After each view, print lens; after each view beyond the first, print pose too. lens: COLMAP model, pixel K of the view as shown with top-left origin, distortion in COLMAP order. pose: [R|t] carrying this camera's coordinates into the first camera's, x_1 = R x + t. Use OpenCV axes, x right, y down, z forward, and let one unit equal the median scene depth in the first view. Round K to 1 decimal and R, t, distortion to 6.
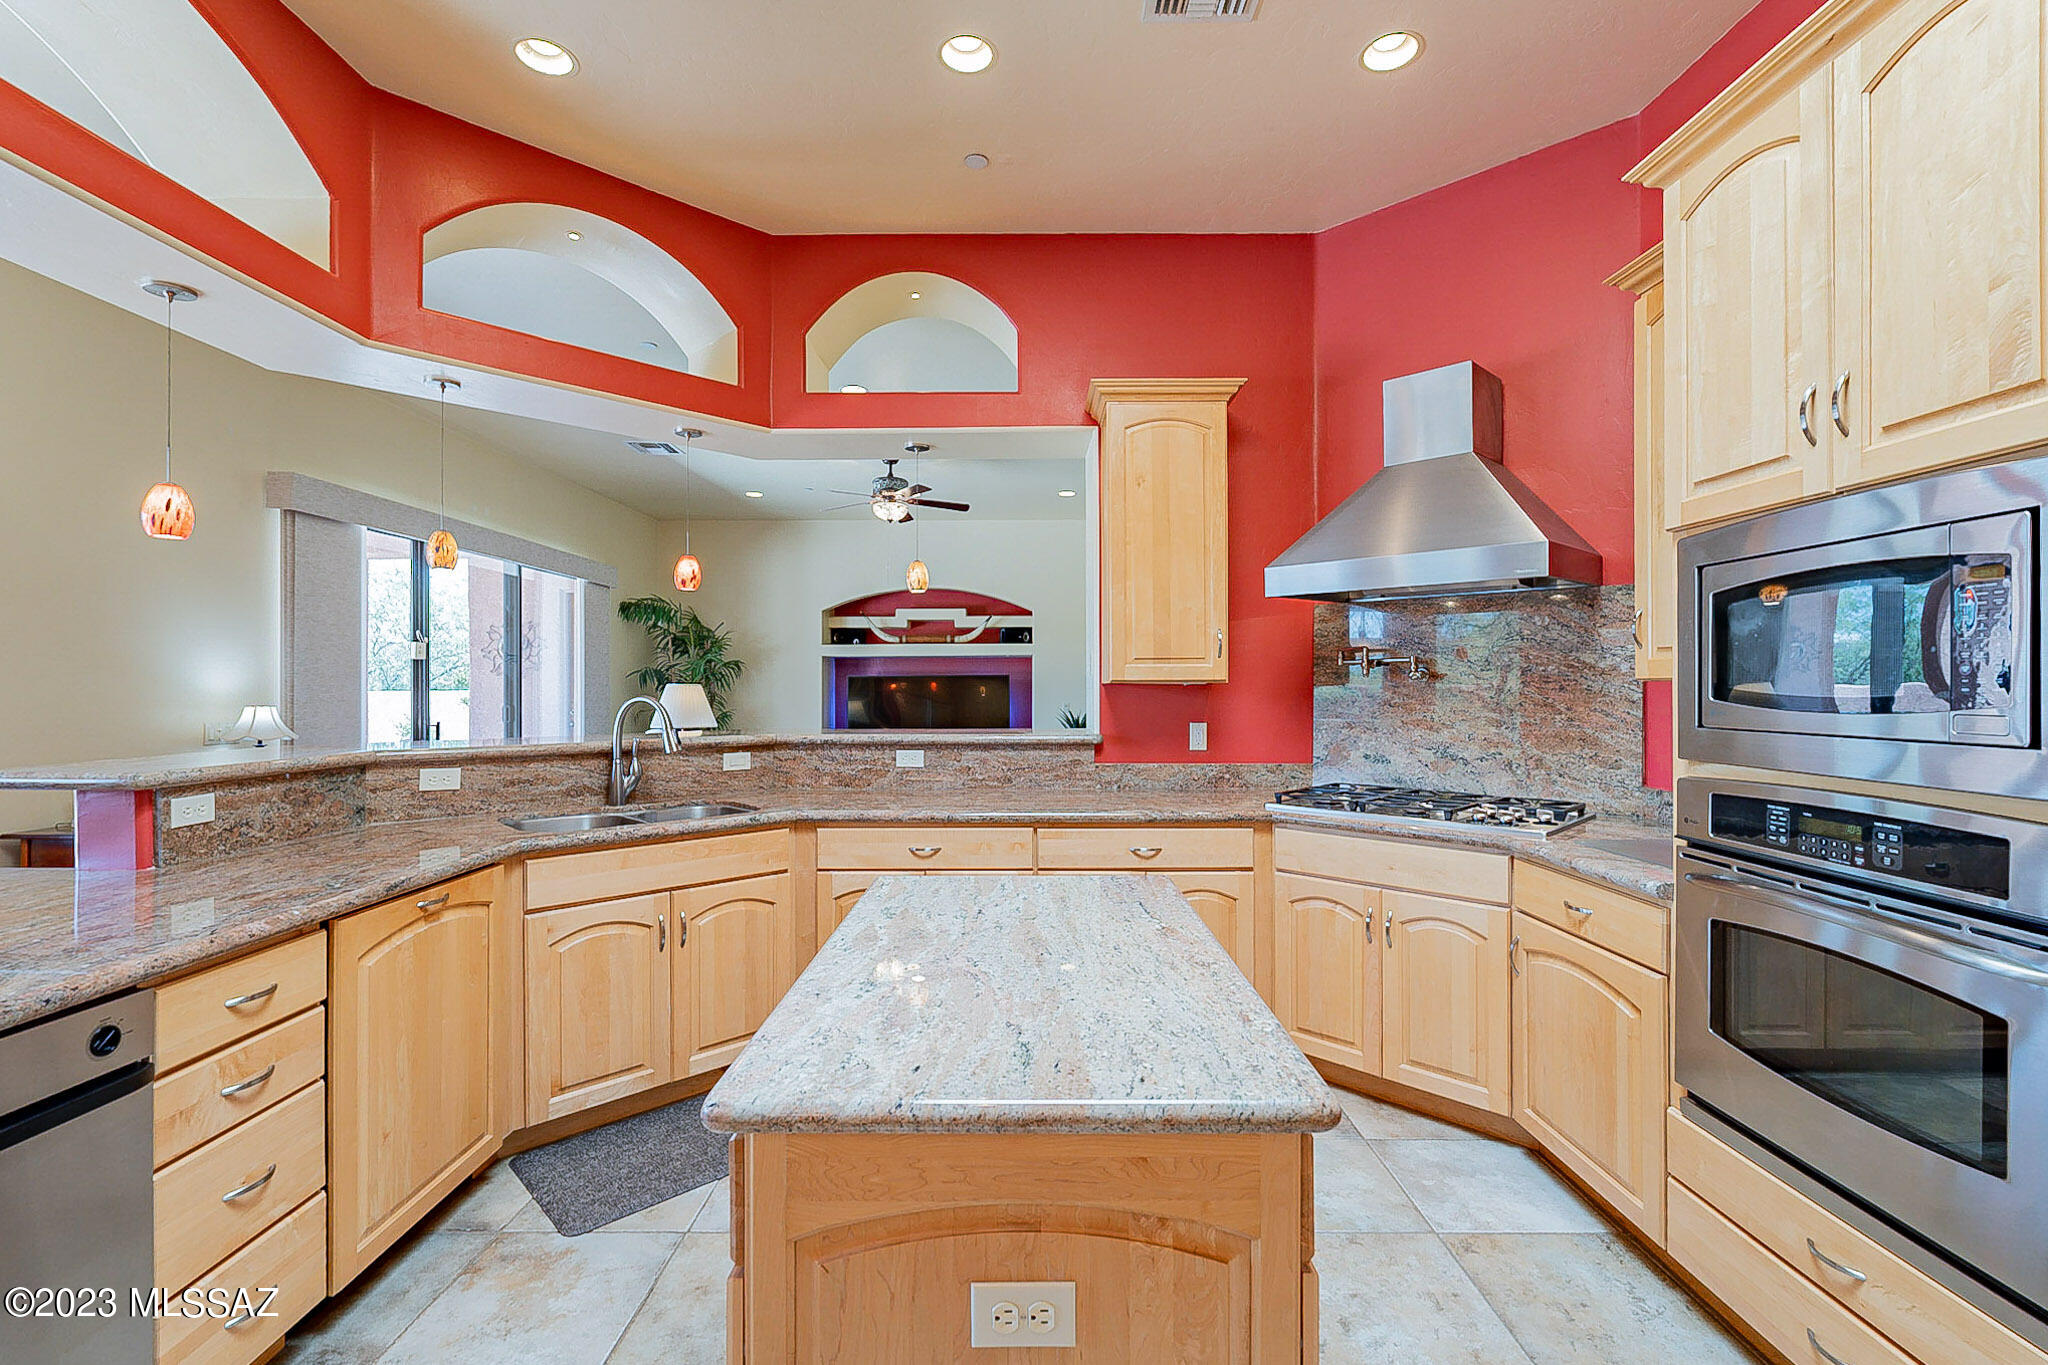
lens RADIAL K [[908.6, 0, 1033.6], [0, 908.6, 678.3], [0, 0, 1]] dist [-0.007218, -0.000802]
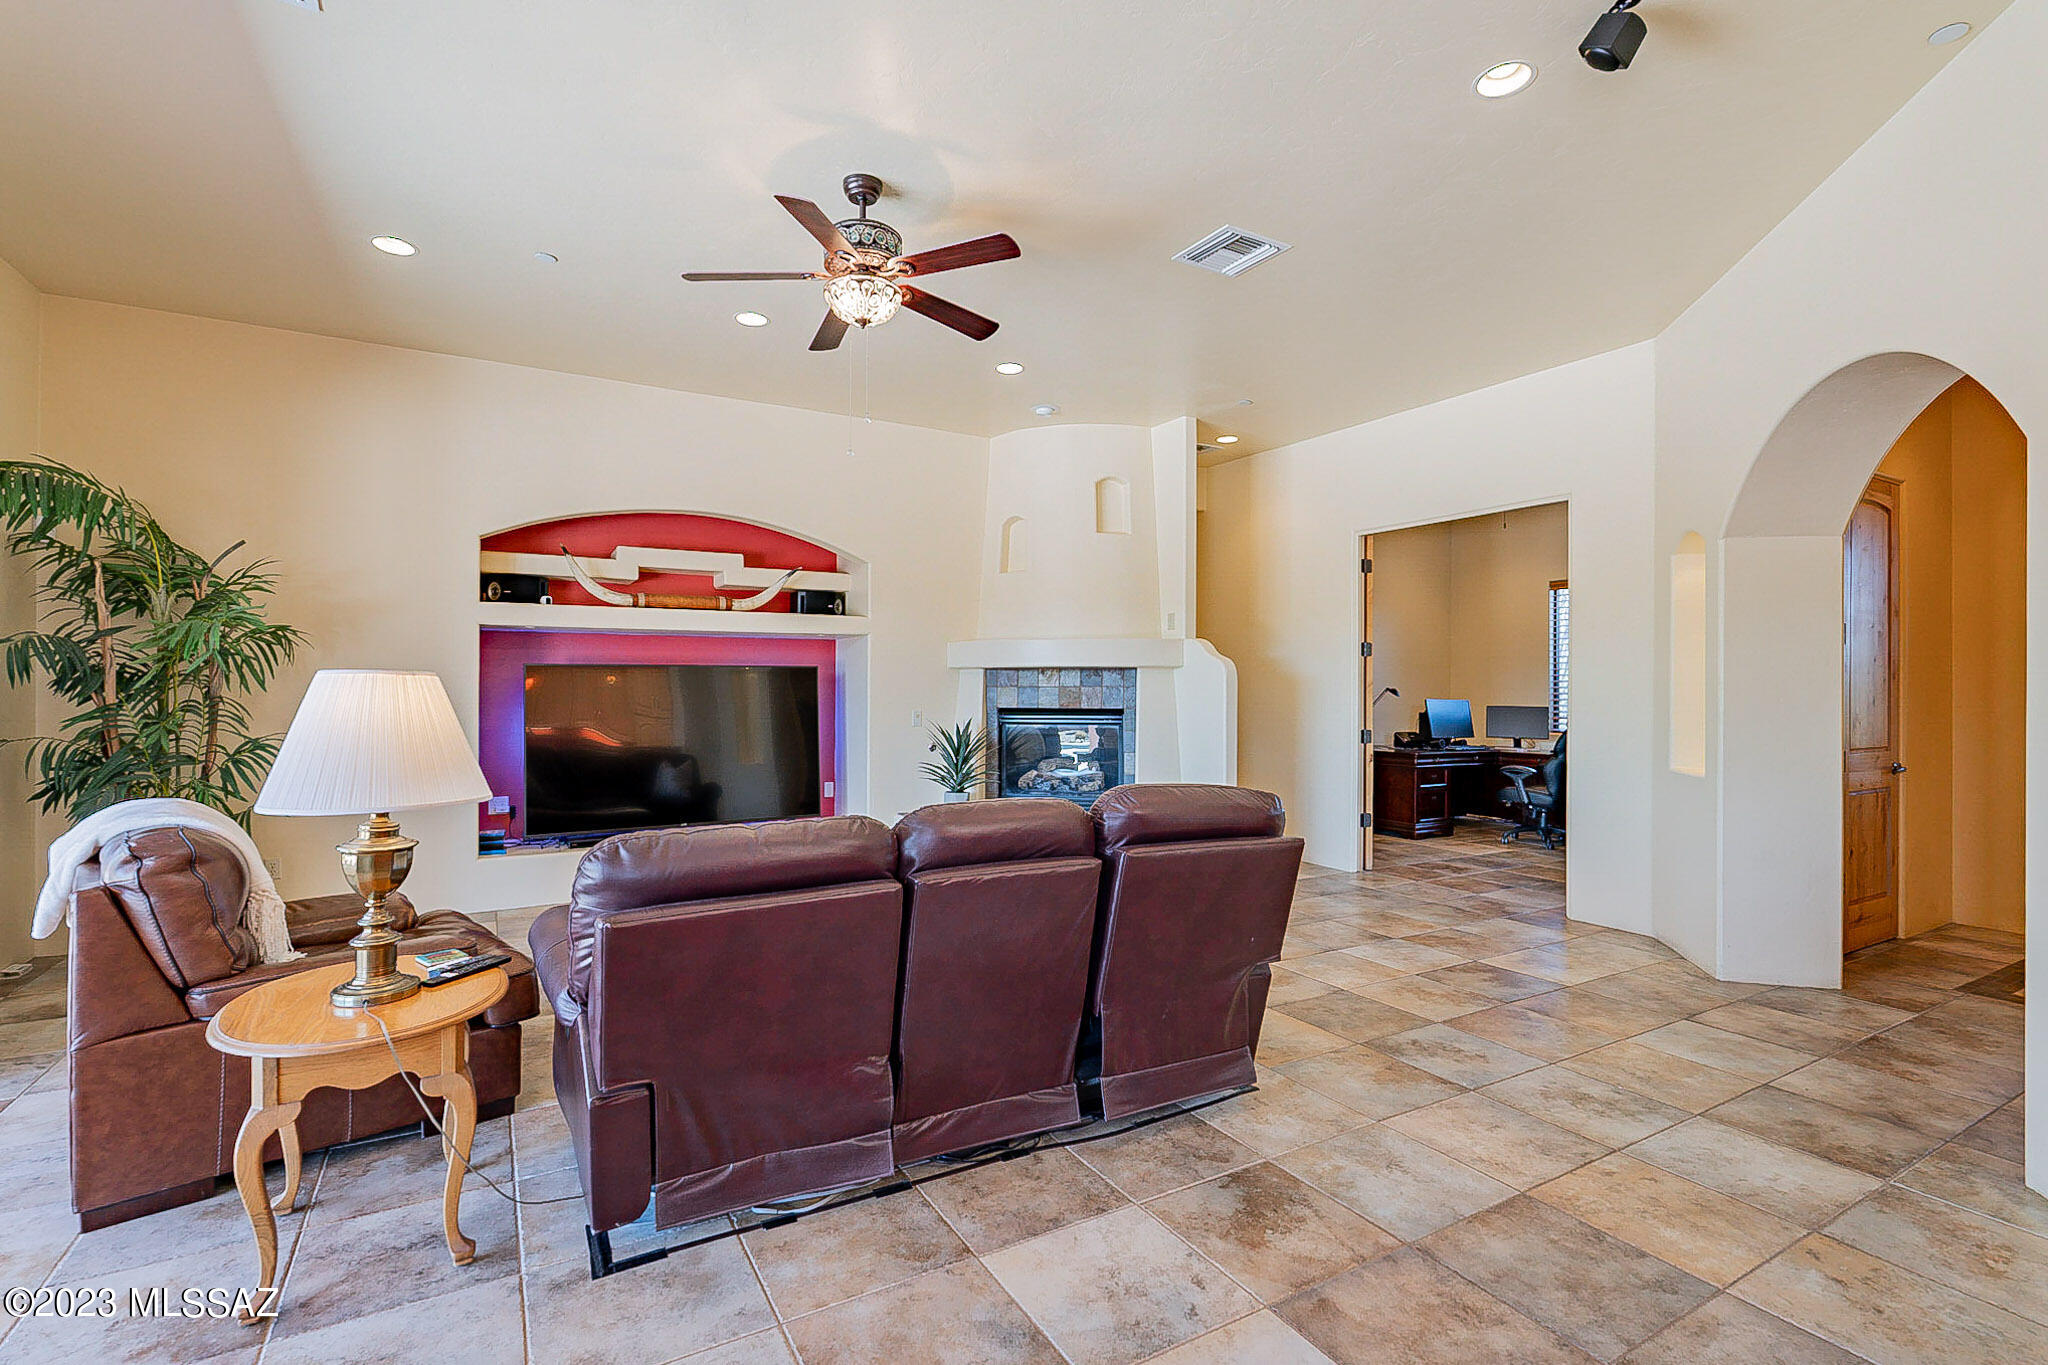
lens RADIAL K [[933.5, 0, 1023.7], [0, 933.5, 688.1], [0, 0, 1]] dist [0.003126, -0.000111]
pose [[0.876070, 0.003249, 0.482172, -0.607743], [-0.010821, 0.999858, 0.012923, 0.004890], [-0.482062, -0.016539, 0.875981, 1.070755]]
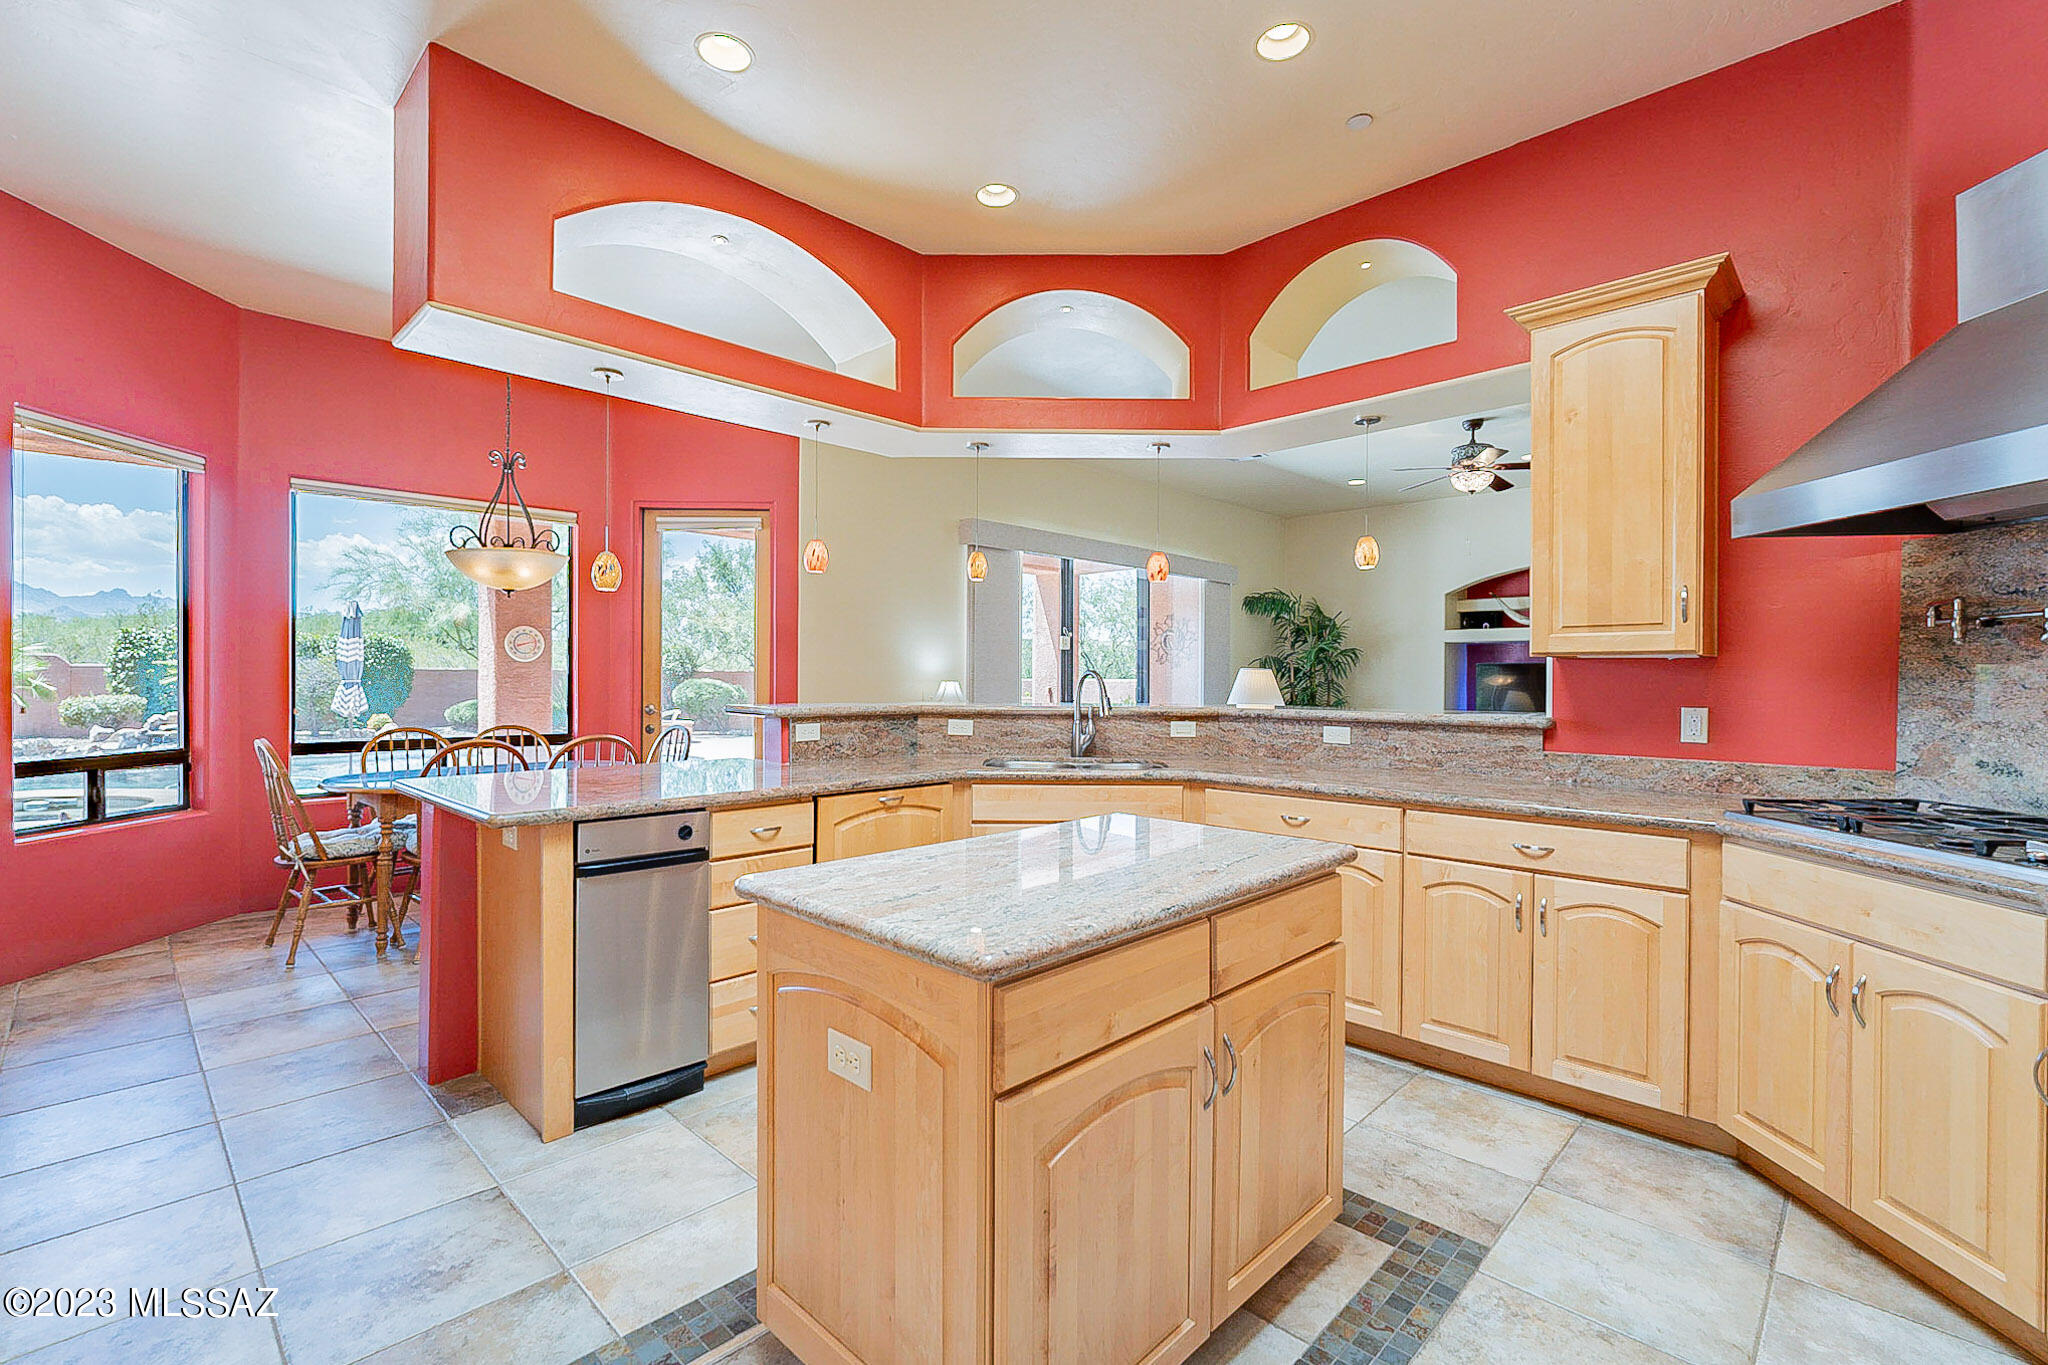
lens RADIAL K [[908.6, 0, 1007.9], [0, 908.6, 680.5], [0, 0, 1]] dist [-0.007218, -0.000802]
pose [[0.705214, 0.007153, -0.708959, 0.317828], [-0.000957, 0.999958, 0.009136, 0.019402], [0.708994, -0.005764, 0.705191, 0.038267]]
